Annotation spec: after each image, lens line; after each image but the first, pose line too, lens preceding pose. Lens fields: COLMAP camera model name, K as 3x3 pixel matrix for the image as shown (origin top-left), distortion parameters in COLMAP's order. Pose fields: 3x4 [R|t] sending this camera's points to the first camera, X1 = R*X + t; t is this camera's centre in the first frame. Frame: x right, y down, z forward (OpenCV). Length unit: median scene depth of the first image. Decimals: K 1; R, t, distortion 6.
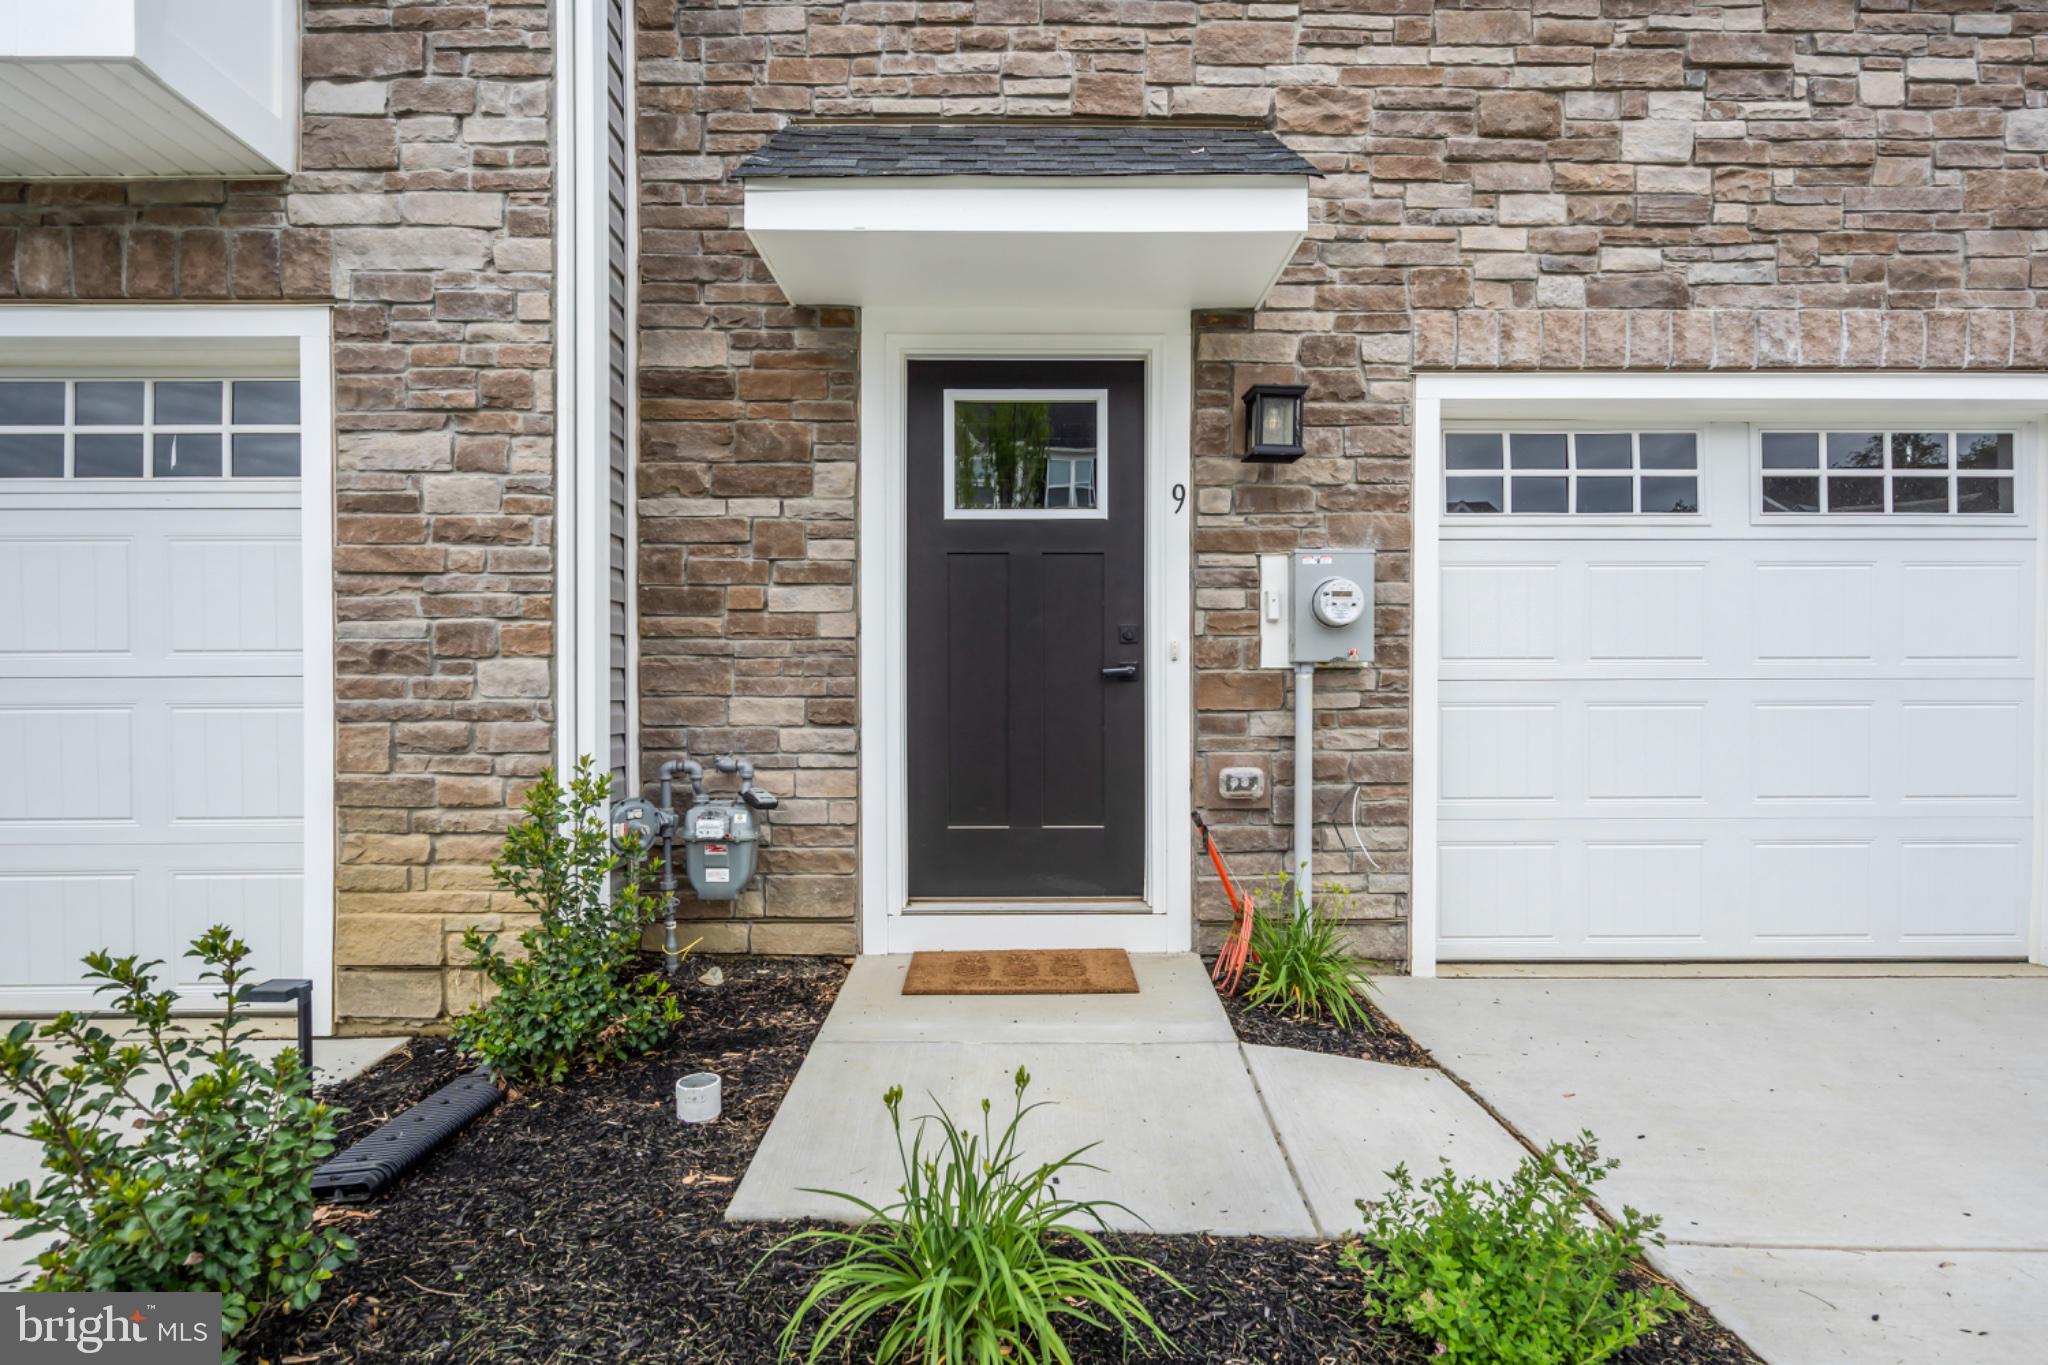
lens RADIAL K [[1119.1, 0, 1023.7], [0, 1119.1, 696.9], [0, 0, 1]] dist [0.006290, 0.000729]
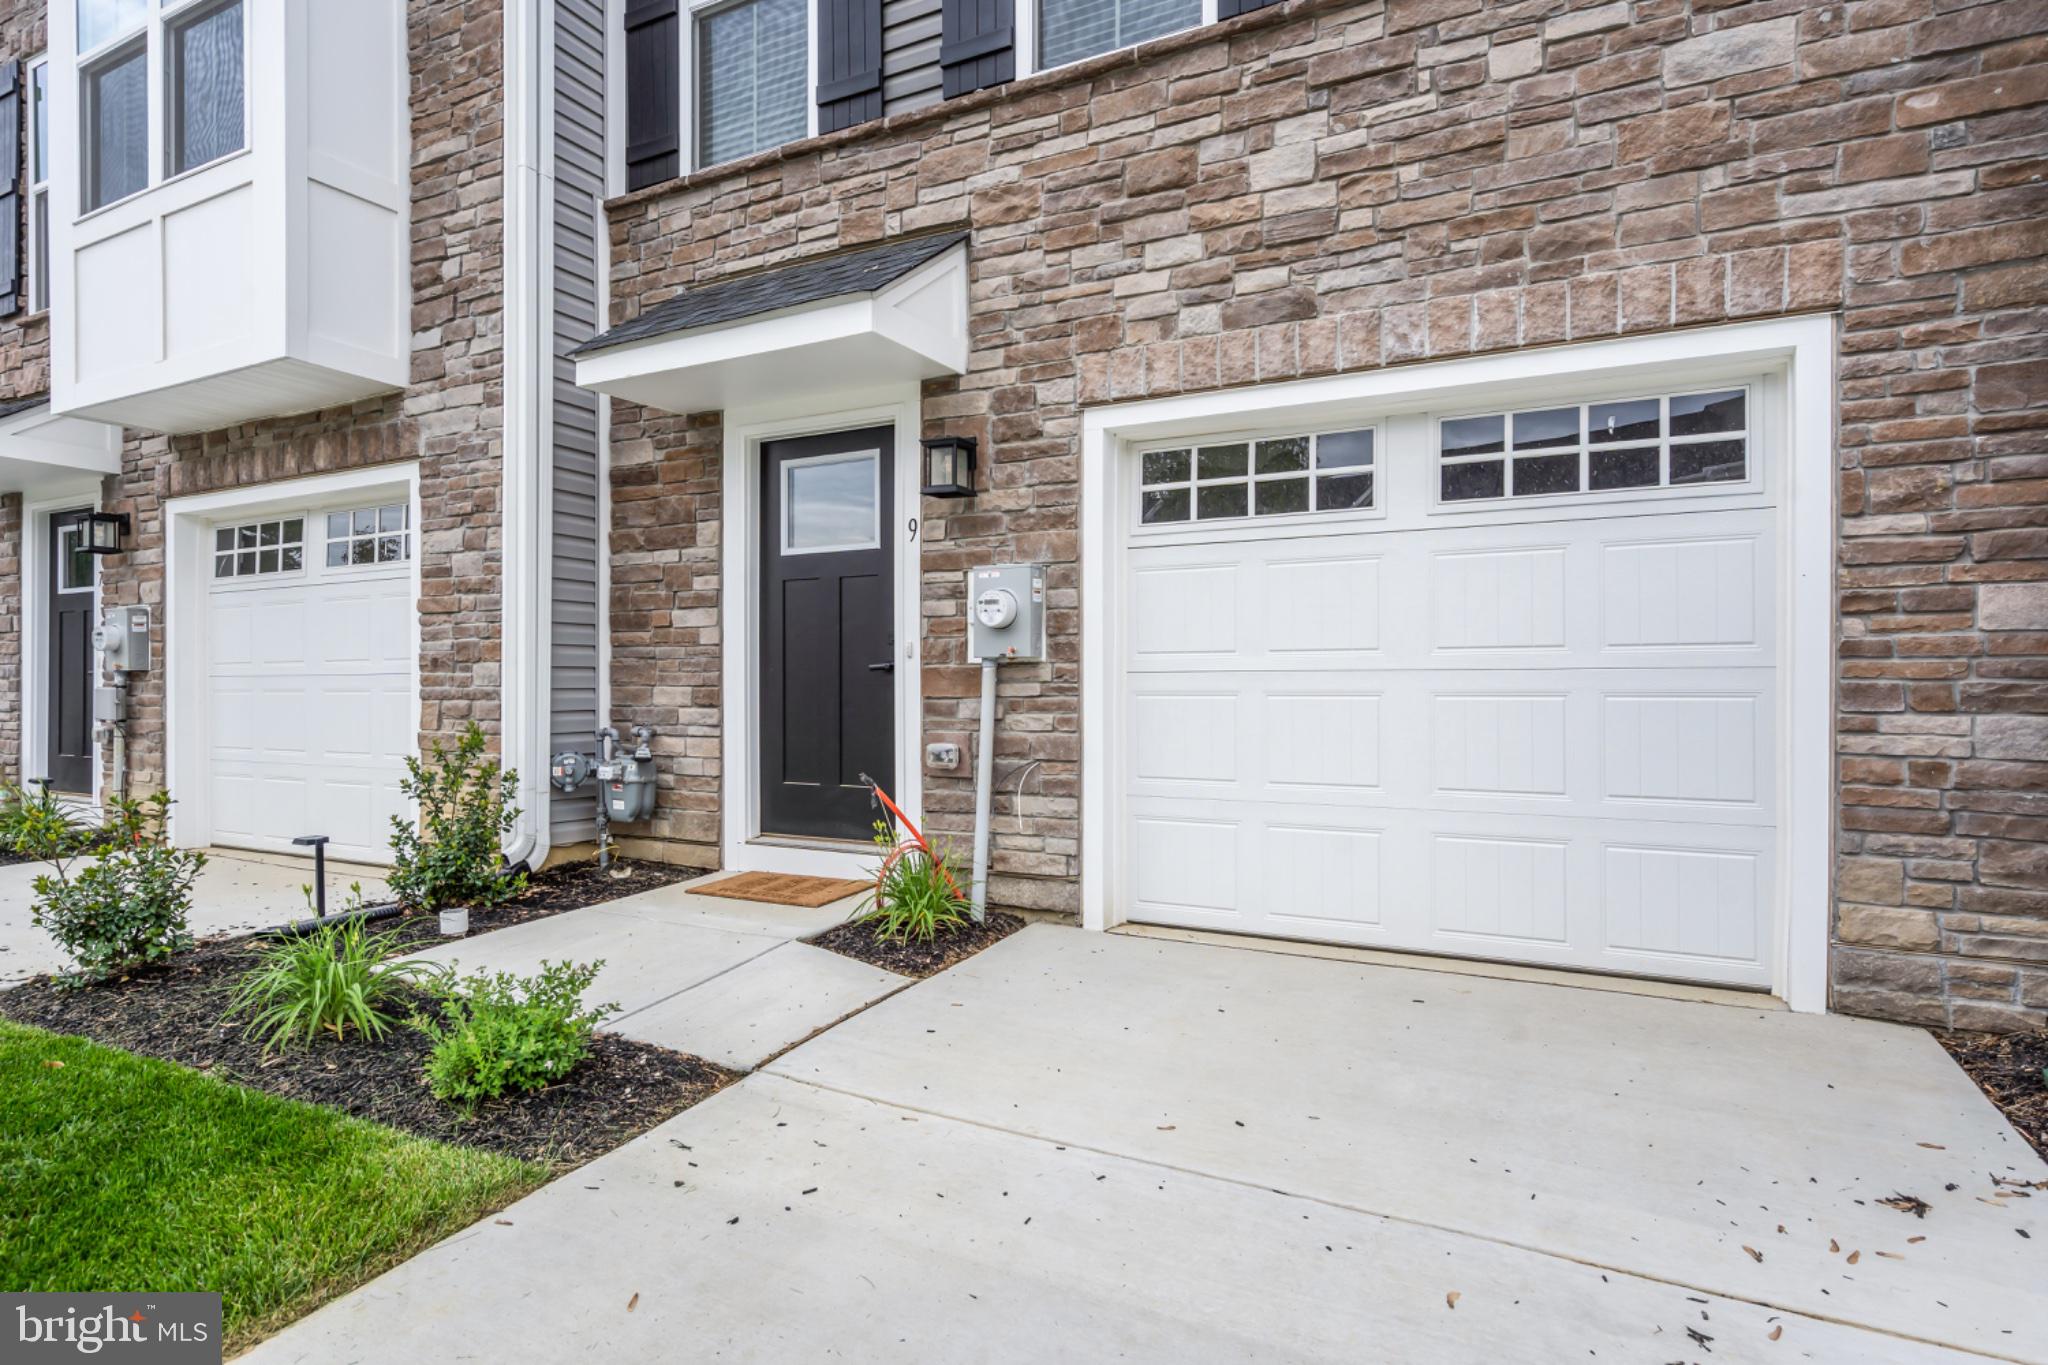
lens RADIAL K [[1119.1, 0, 1024.9], [0, 1119.1, 672.2], [0, 0, 1]] dist [0.006290, 0.000729]
pose [[0.872512, -0.004879, -0.488568, 0.871377], [-0.002998, 0.999878, -0.015339, 0.002870], [0.488583, 0.014848, 0.872391, -0.041985]]
